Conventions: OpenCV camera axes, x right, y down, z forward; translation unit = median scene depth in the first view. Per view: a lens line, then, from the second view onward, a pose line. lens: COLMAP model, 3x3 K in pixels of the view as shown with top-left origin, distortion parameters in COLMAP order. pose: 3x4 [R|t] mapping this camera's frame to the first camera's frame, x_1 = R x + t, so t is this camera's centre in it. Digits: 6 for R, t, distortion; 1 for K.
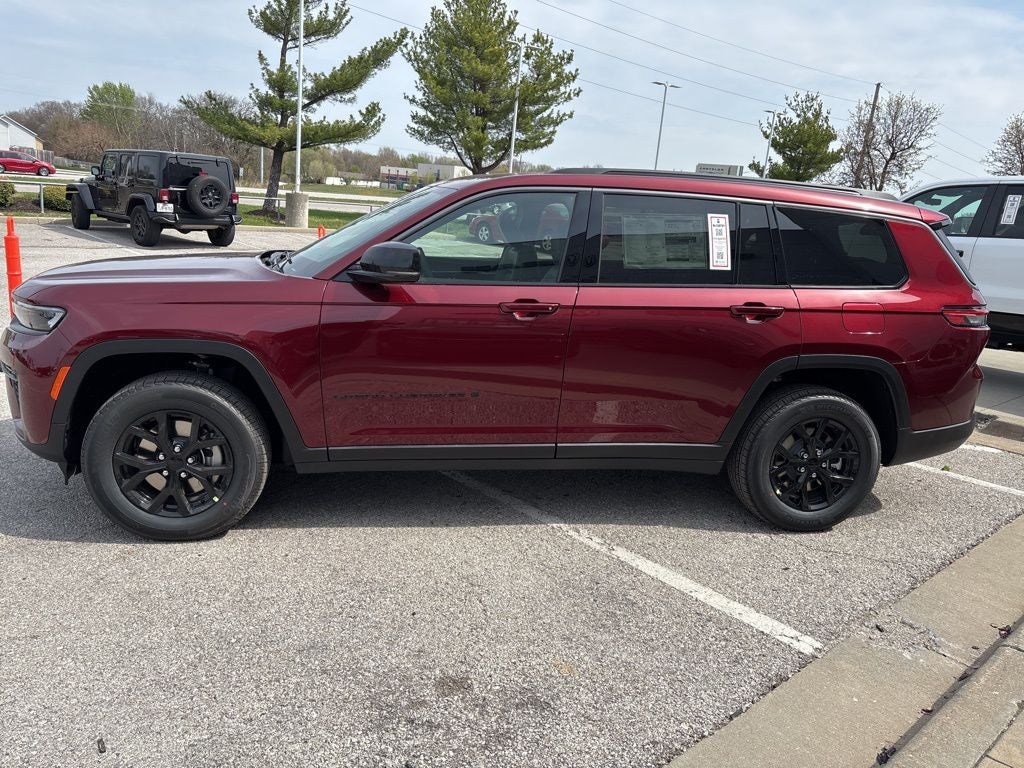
lens RADIAL K [[781.2, 0, 507.2], [0, 781.2, 384.7], [0, 0, 1]] dist [0.048714, -0.054705]
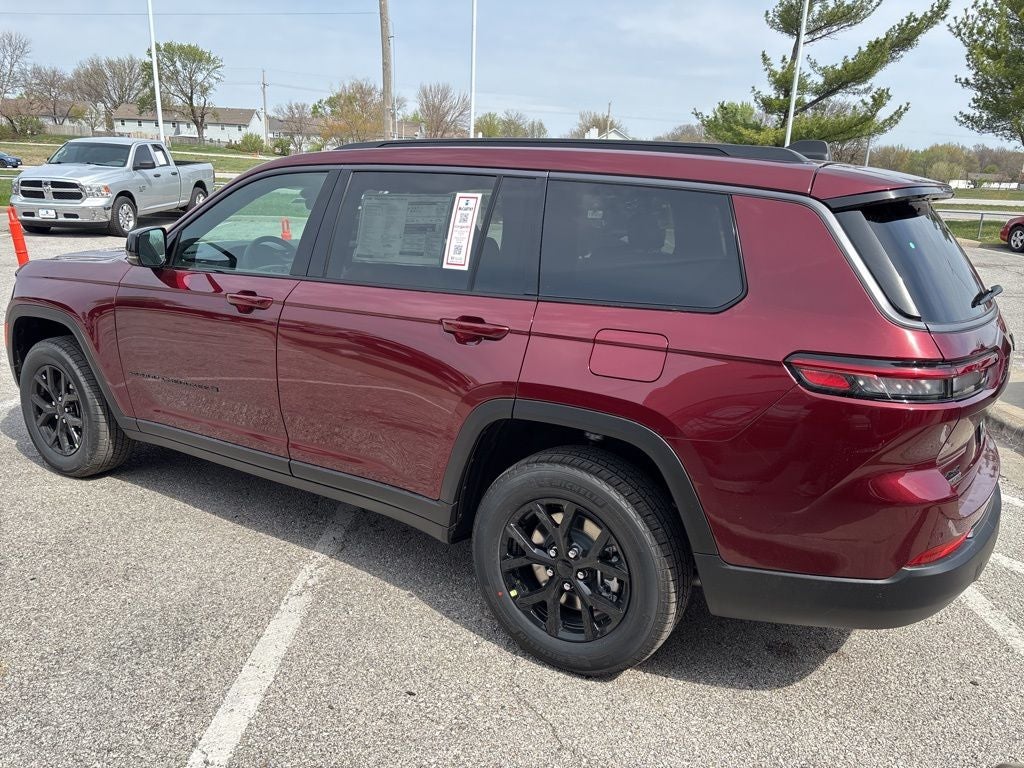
lens RADIAL K [[781.2, 0, 504.6], [0, 781.2, 385.5], [0, 0, 1]] dist [0.048714, -0.054705]
pose [[0.737627, 0.130113, -0.662554, 0.649039], [-0.137350, 0.989655, 0.041436, -0.060554], [0.661092, 0.060437, 0.747867, 0.393967]]
